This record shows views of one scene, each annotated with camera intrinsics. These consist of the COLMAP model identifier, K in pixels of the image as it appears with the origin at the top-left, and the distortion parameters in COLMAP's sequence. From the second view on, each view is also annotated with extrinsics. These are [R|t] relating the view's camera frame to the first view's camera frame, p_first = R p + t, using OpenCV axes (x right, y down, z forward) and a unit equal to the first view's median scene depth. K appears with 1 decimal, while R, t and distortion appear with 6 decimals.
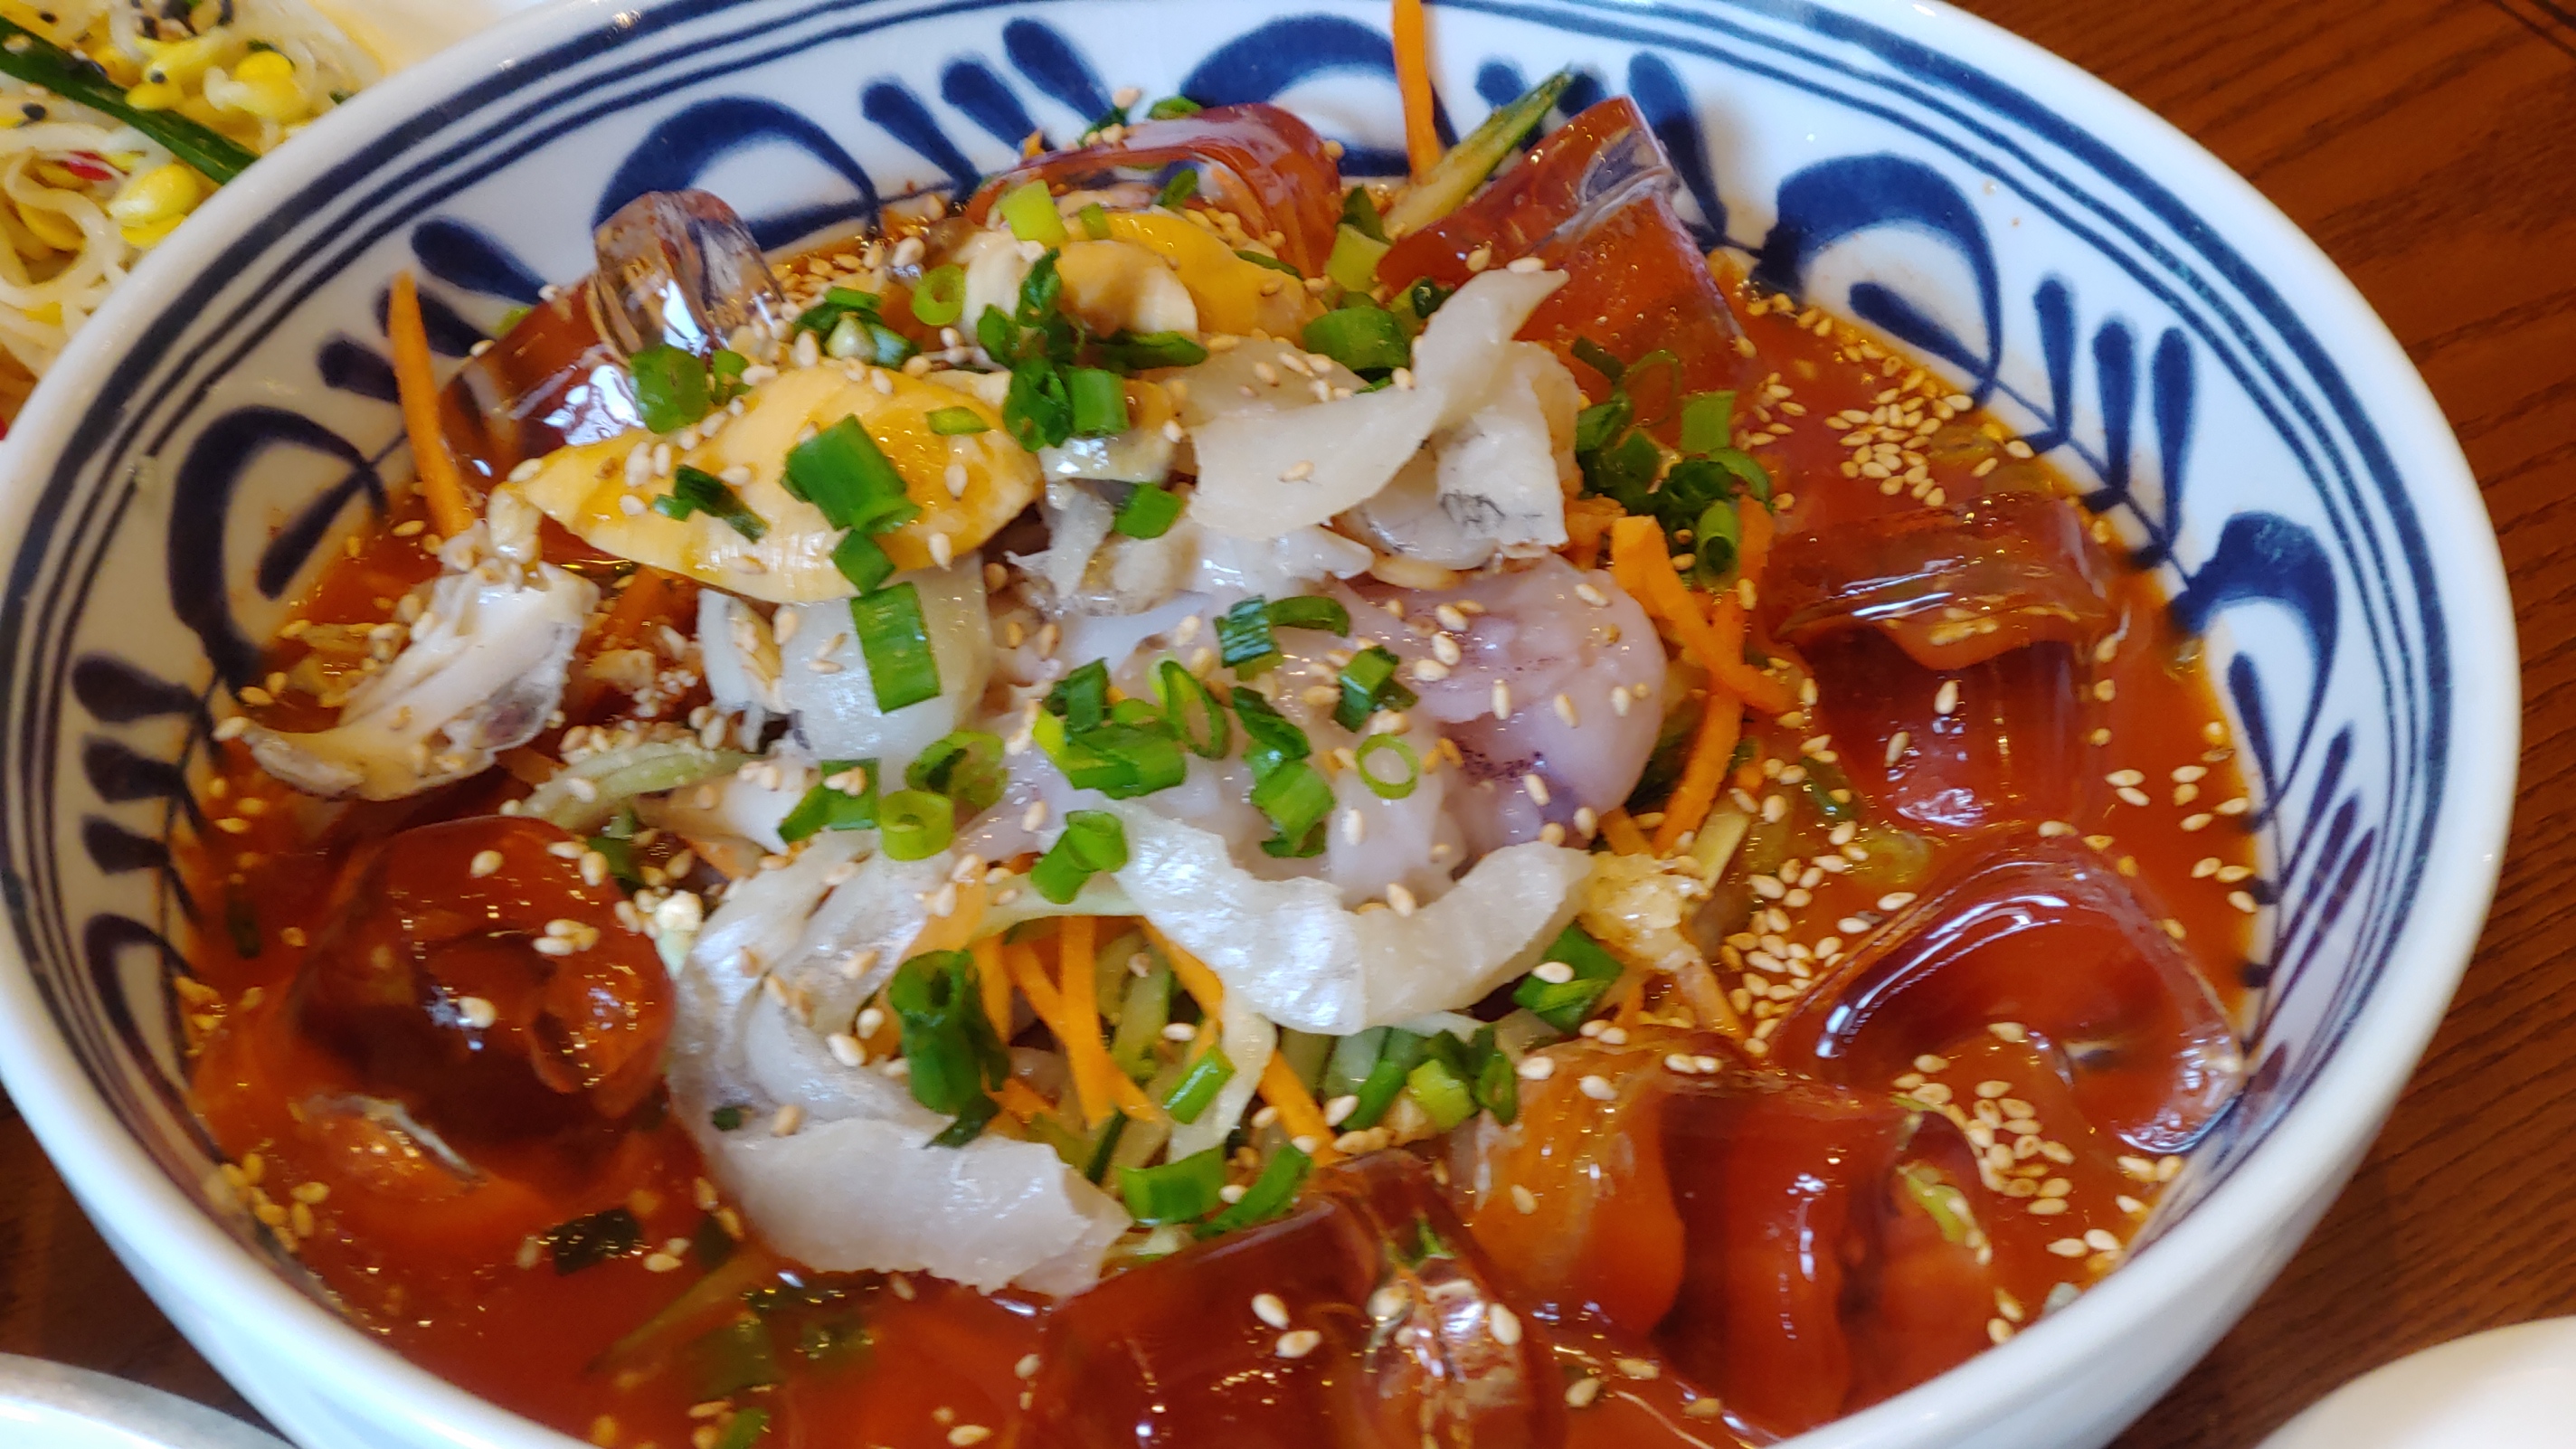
lens RADIAL K [[3681.9, 0, 1286.6], [0, 3681.9, 726.5], [0, 0, 1]] dist [0.275772, 0.000000]
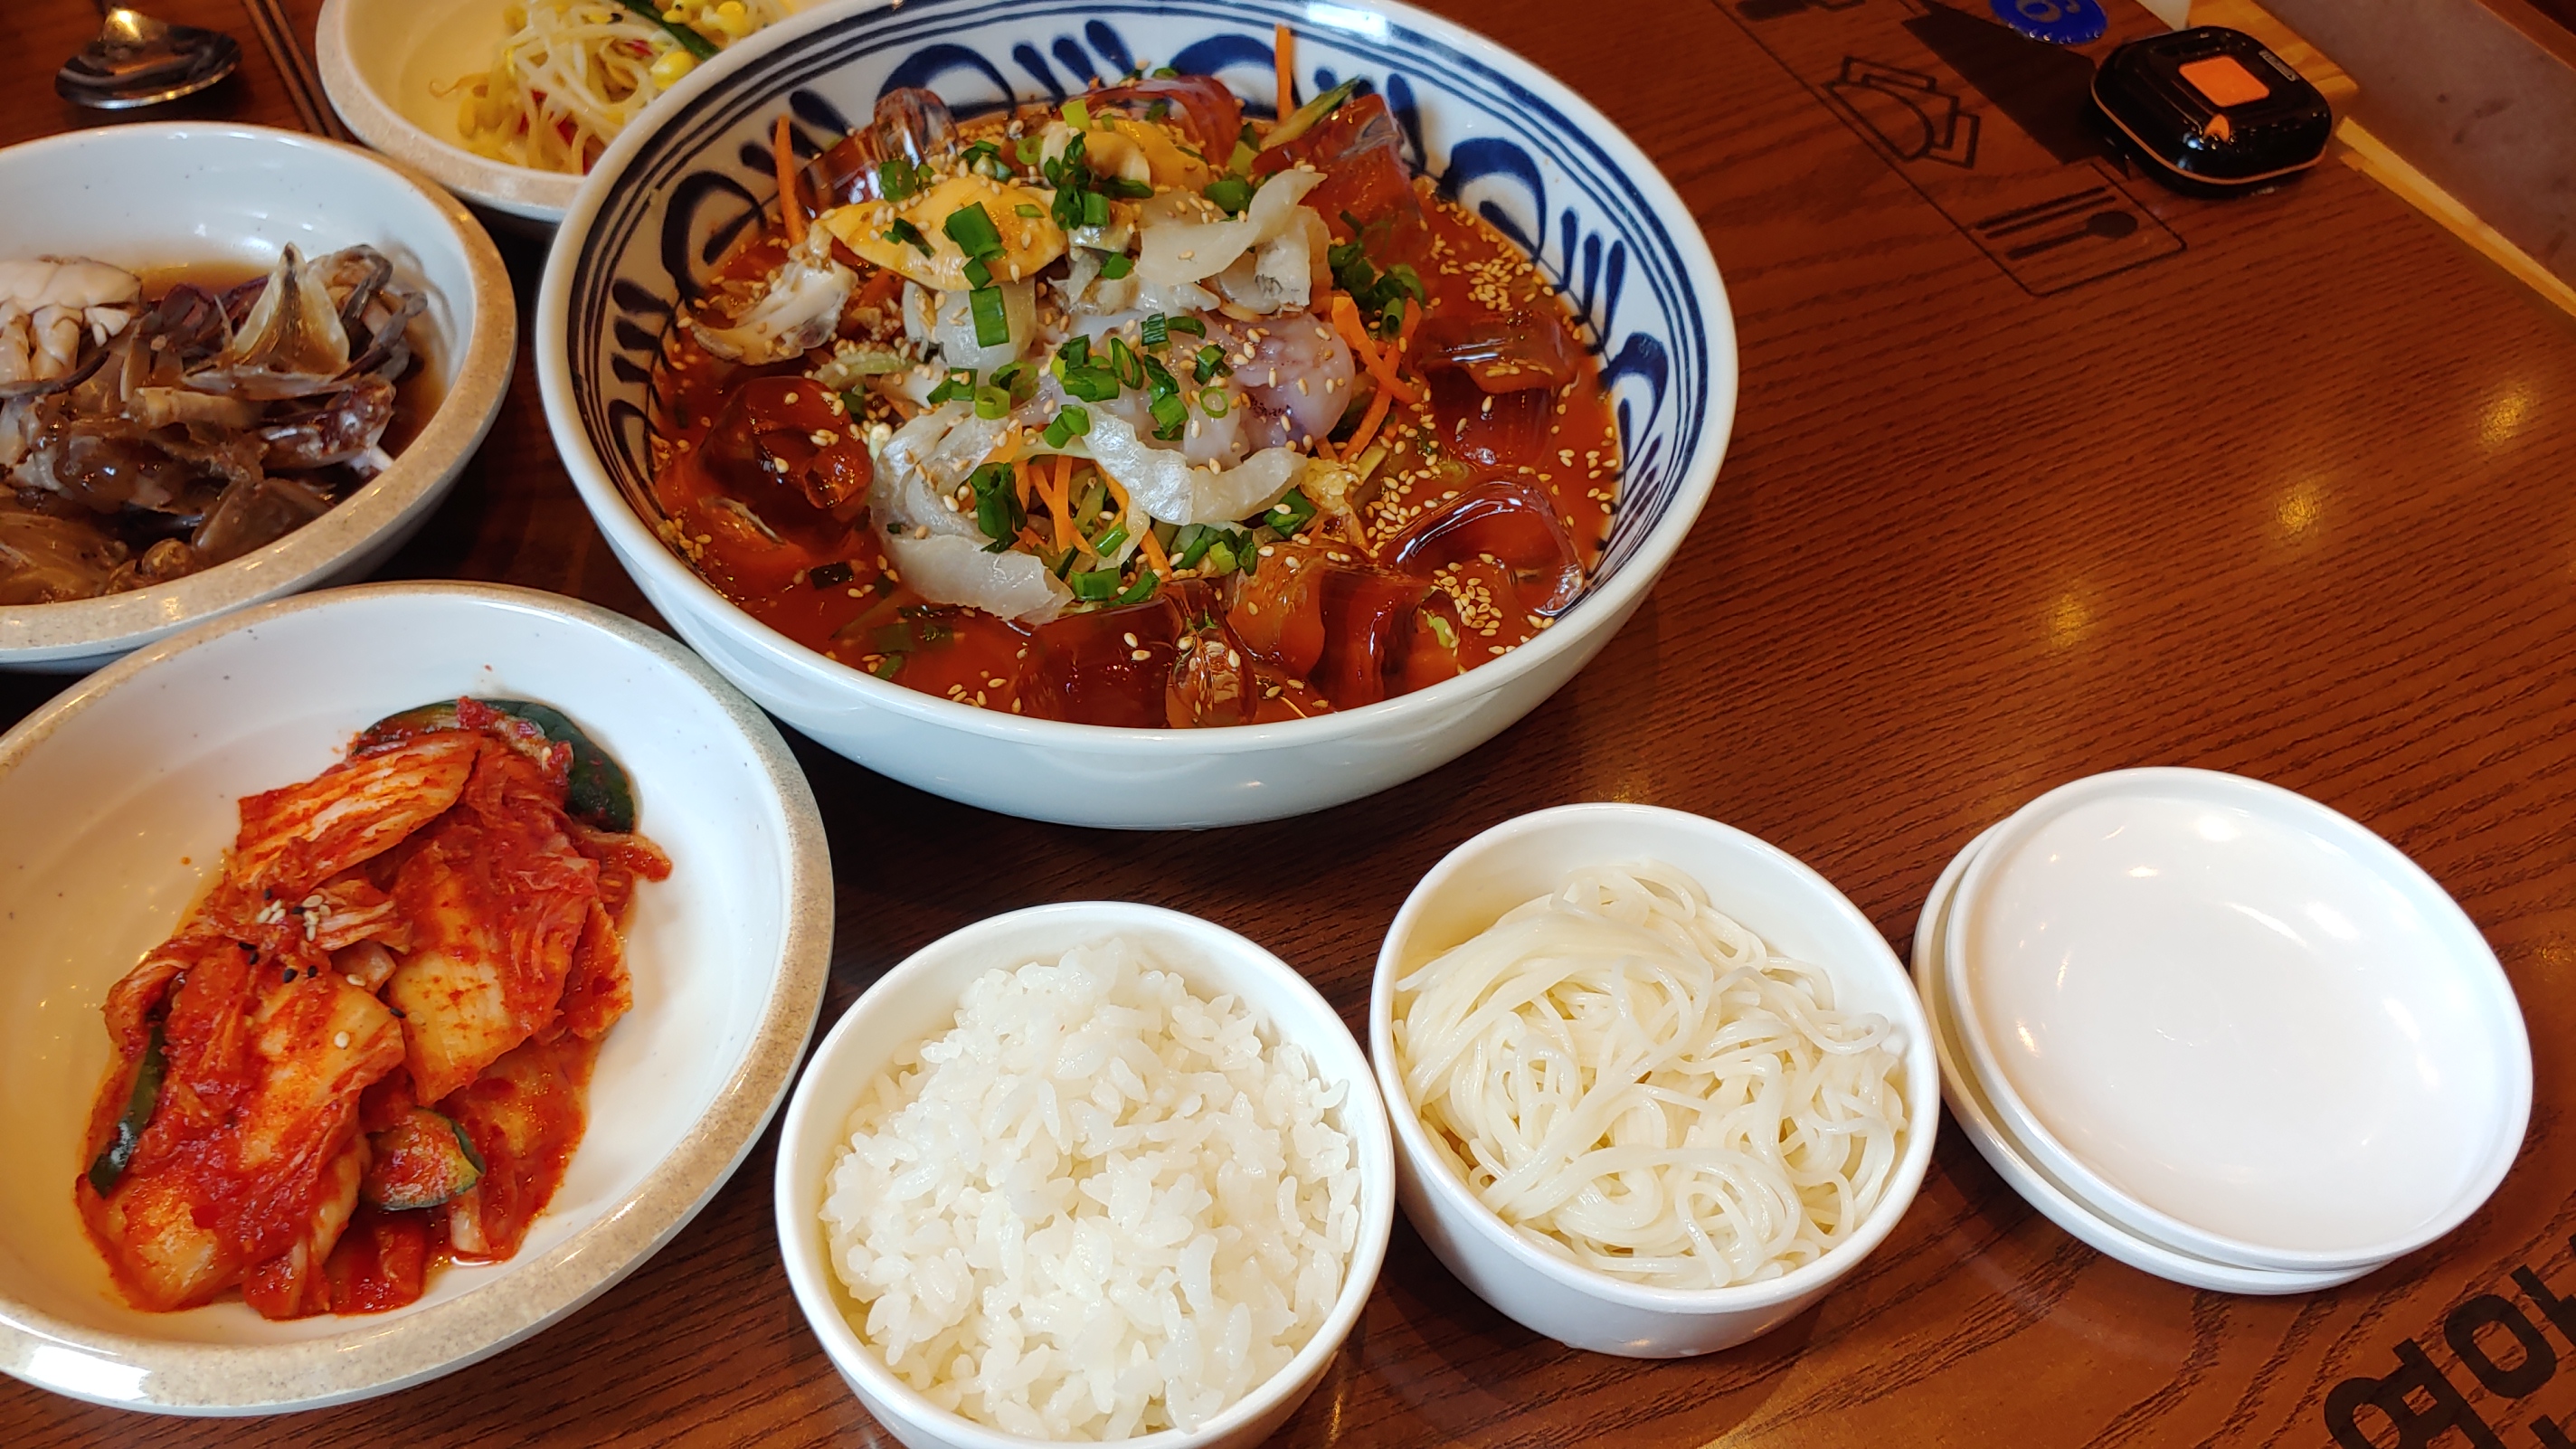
lens RADIAL K [[1915.1, 0, 1279.4], [0, 1915.1, 748.2], [0, 0, 1]] dist [-0.014774, -0.007363]
pose [[0.993368, 0.110344, 0.032300, 0.046901], [-0.114193, 0.979577, 0.165498, 0.018690], [-0.013379, -0.168089, 0.985681, -0.113392]]
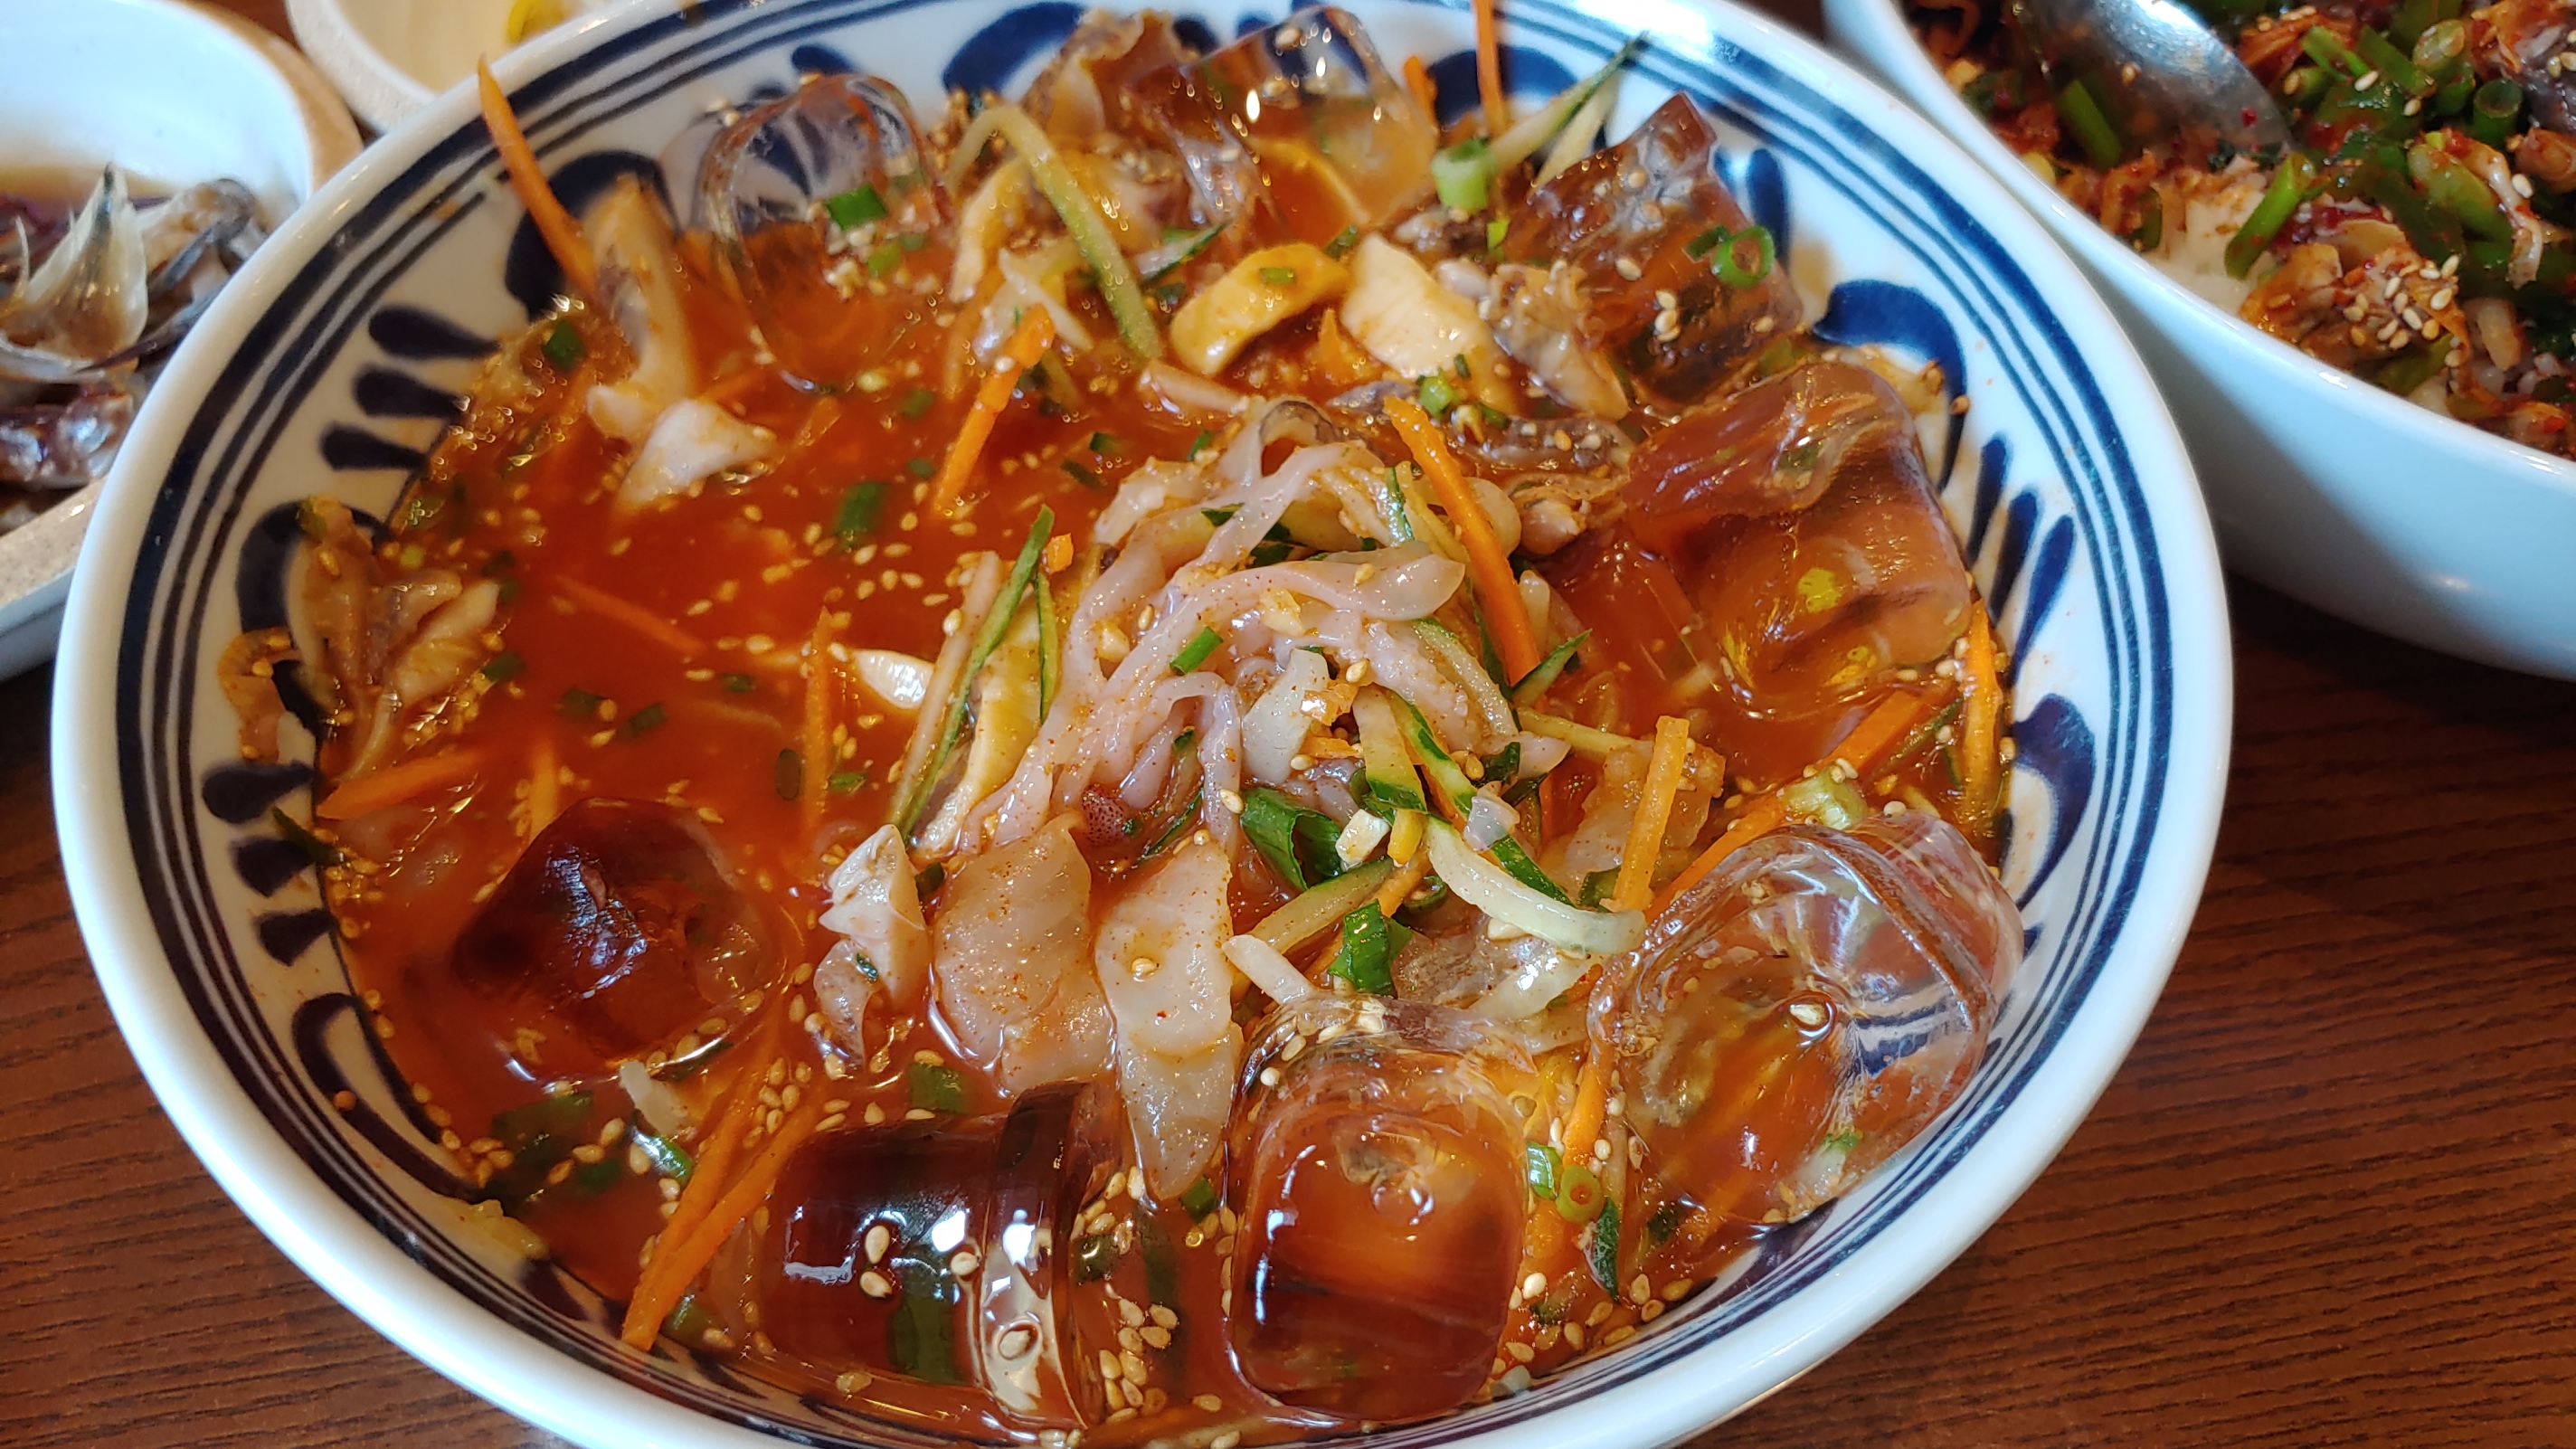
lens RADIAL K [[2026.8, 0, 1289.5], [0, 2026.8, 736.2], [0, 0, 1]] dist [-0.048569, 0.007977]
pose [[0.925851, 0.322341, -0.197220, 0.171306], [-0.281513, 0.936503, 0.209078, -0.113545], [0.252092, -0.138055, 0.957805, 0.367873]]
